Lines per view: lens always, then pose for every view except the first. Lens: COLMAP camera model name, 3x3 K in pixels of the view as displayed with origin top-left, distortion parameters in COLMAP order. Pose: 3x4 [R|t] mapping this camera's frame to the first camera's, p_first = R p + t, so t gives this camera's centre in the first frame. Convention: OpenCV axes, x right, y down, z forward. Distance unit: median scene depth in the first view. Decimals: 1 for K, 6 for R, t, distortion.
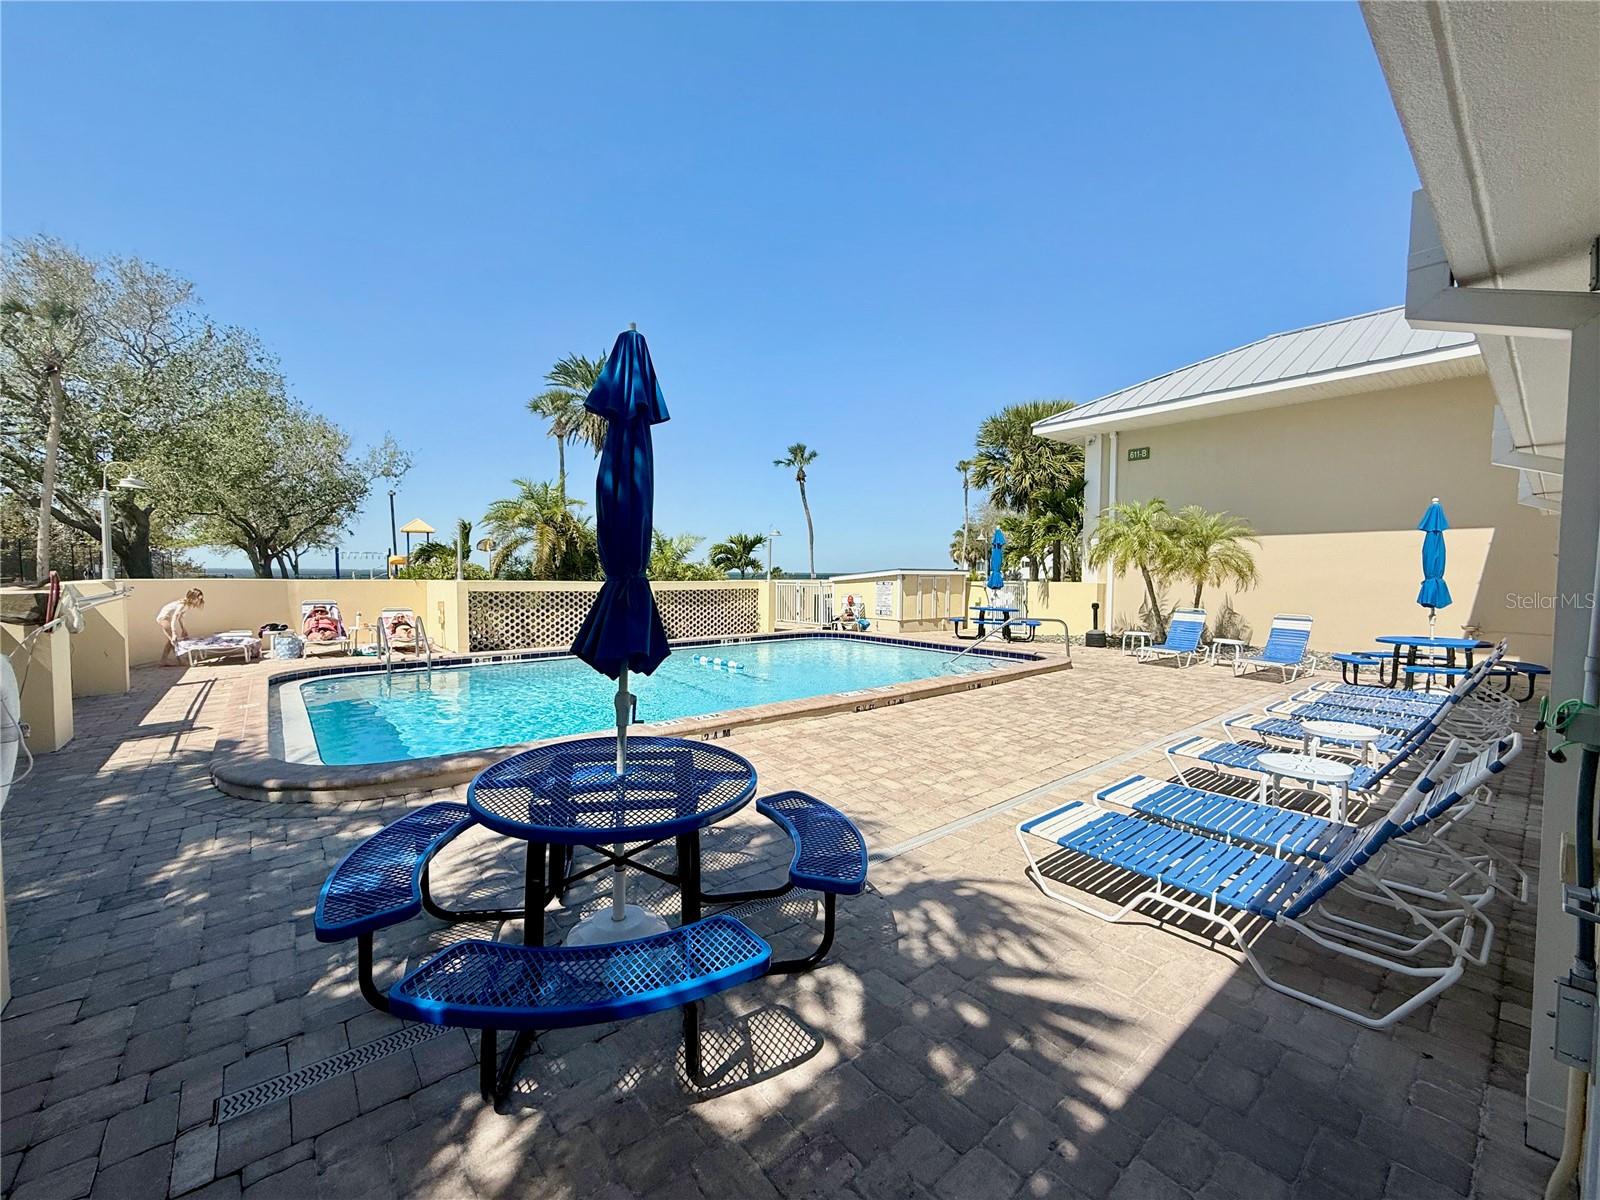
lens RADIAL K [[642.3, 0, 796.8], [0, 642.3, 602.4], [0, 0, 1]] dist [-0.000113, 0.000008]
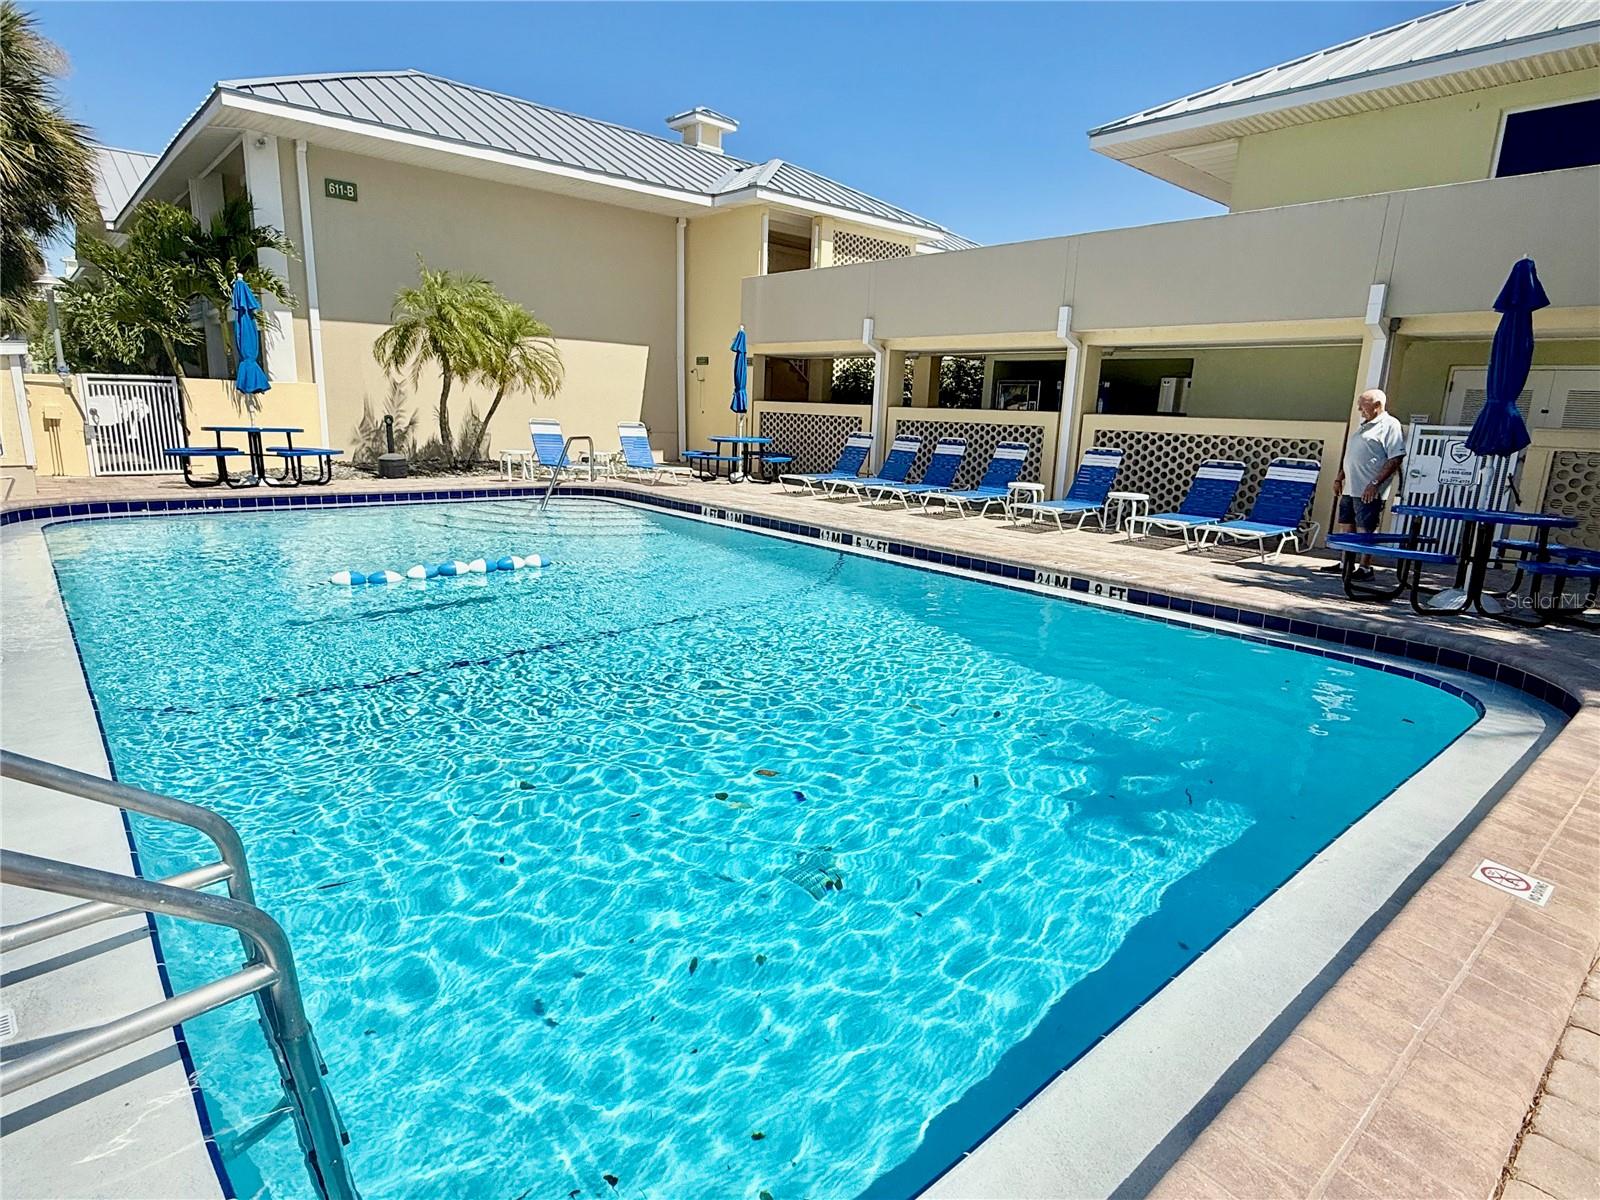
lens RADIAL K [[878.3, 0, 797.2], [0, 878.3, 599.9], [0, 0, 1]] dist [-0.000899, -0.000004]
pose [[-0.021966, -0.232524, 0.972343, -0.495907], [0.003145, 0.972556, 0.232646, -0.022135], [-0.999754, 0.008169, -0.020631, 0.542181]]
